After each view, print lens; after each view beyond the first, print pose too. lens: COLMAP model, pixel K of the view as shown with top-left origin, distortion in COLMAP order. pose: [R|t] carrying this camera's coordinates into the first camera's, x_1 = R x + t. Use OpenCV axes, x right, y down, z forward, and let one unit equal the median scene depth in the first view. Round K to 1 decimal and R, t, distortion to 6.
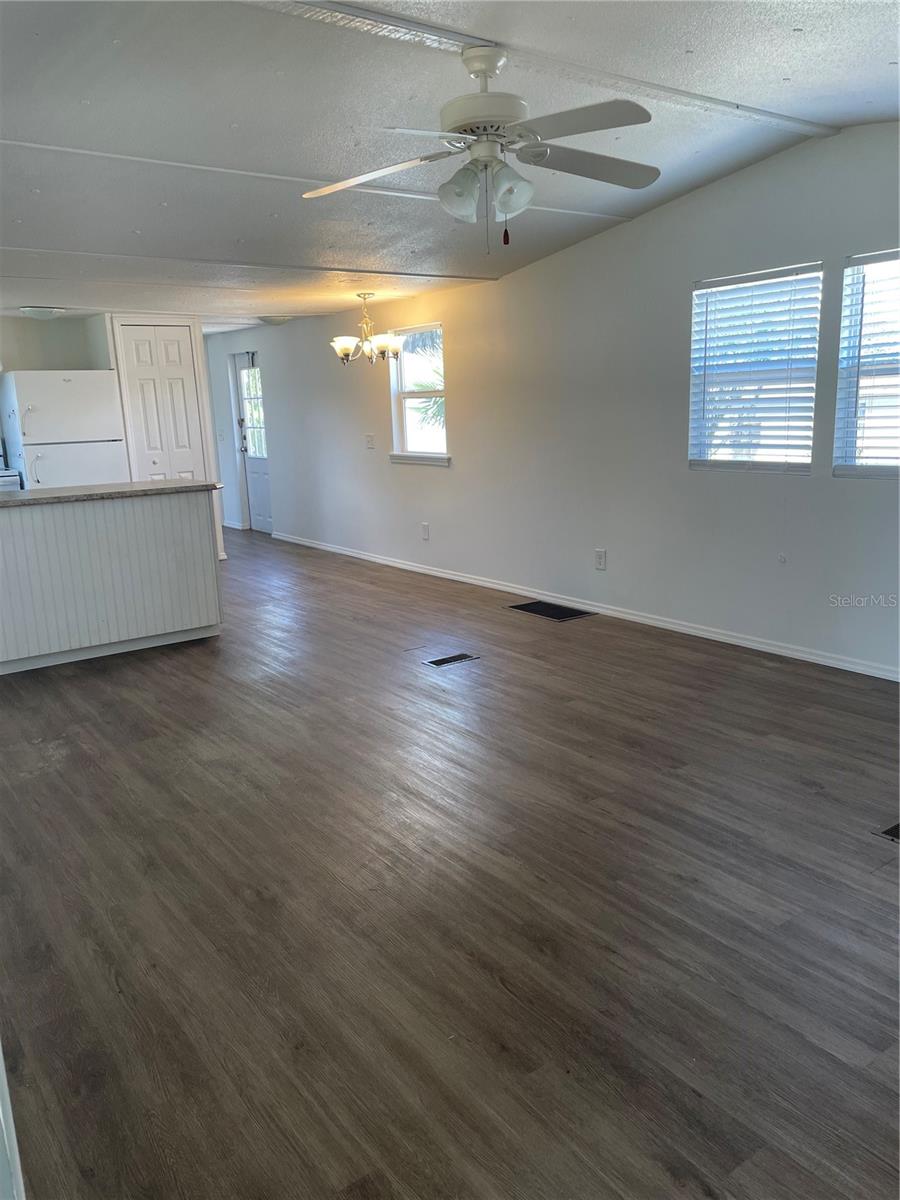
lens RADIAL K [[907.6, 0, 456.4], [0, 907.6, 598.6], [0, 0, 1]] dist [0.085662, -0.114945]
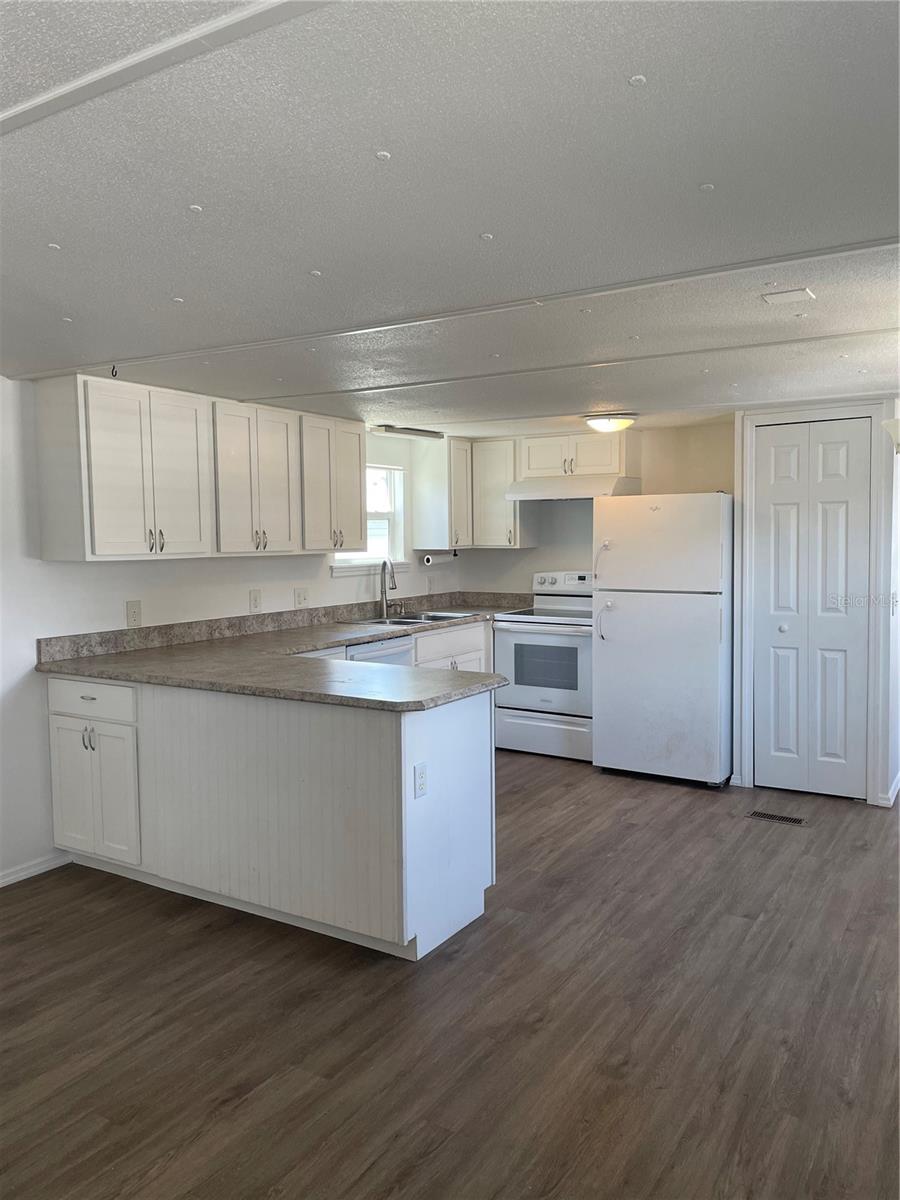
lens RADIAL K [[907.6, 0, 456.4], [0, 907.6, 598.6], [0, 0, 1]] dist [0.085662, -0.114945]
pose [[0.375140, 0.099728, -0.921588, 0.235425], [-0.199654, 0.979554, 0.024730, -0.187923], [0.905211, 0.174722, 0.387382, 0.723505]]
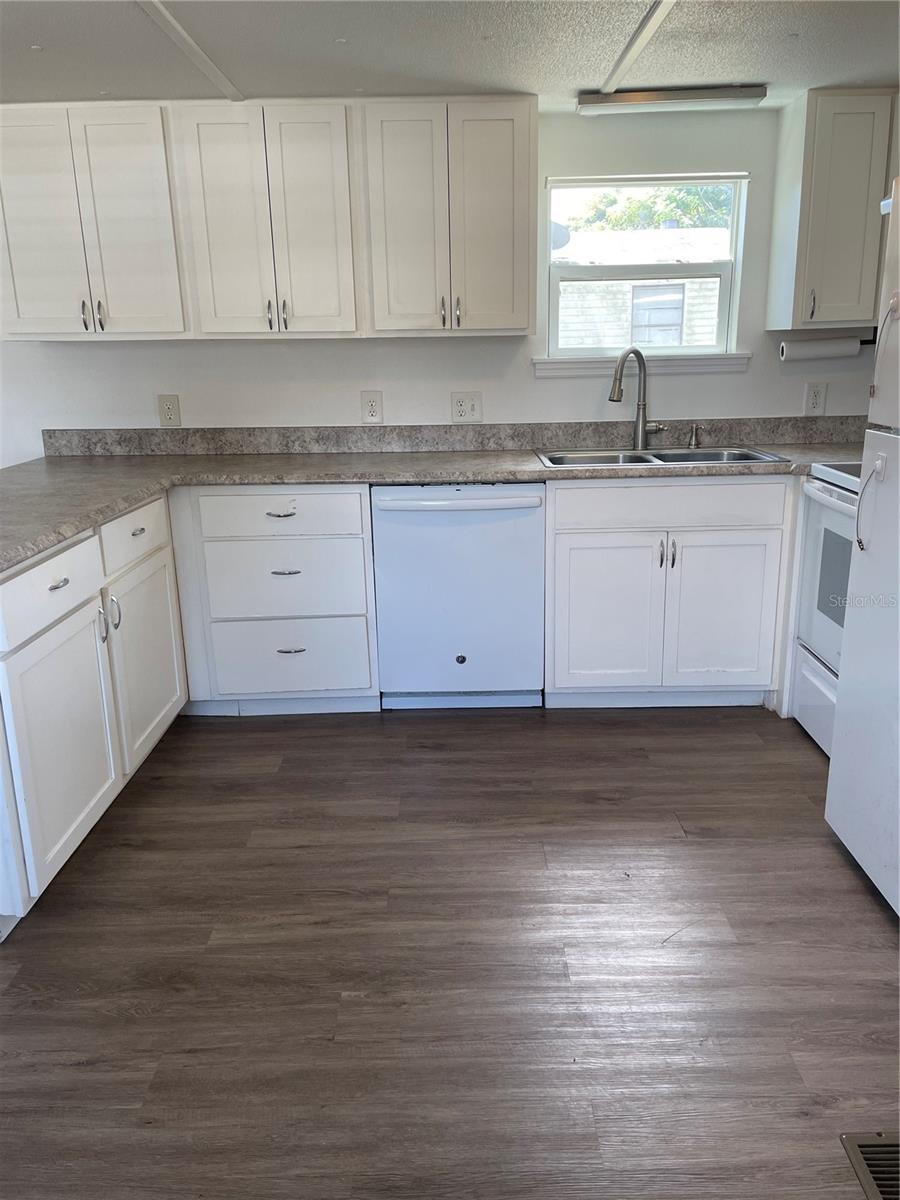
lens RADIAL K [[907.6, 0, 456.4], [0, 907.6, 598.6], [0, 0, 1]] dist [0.085662, -0.114945]
pose [[-0.586965, 0.261199, -0.766321, 0.020439], [-0.133515, 0.902339, 0.409826, -0.233251], [0.798527, 0.342869, -0.494768, 1.031261]]
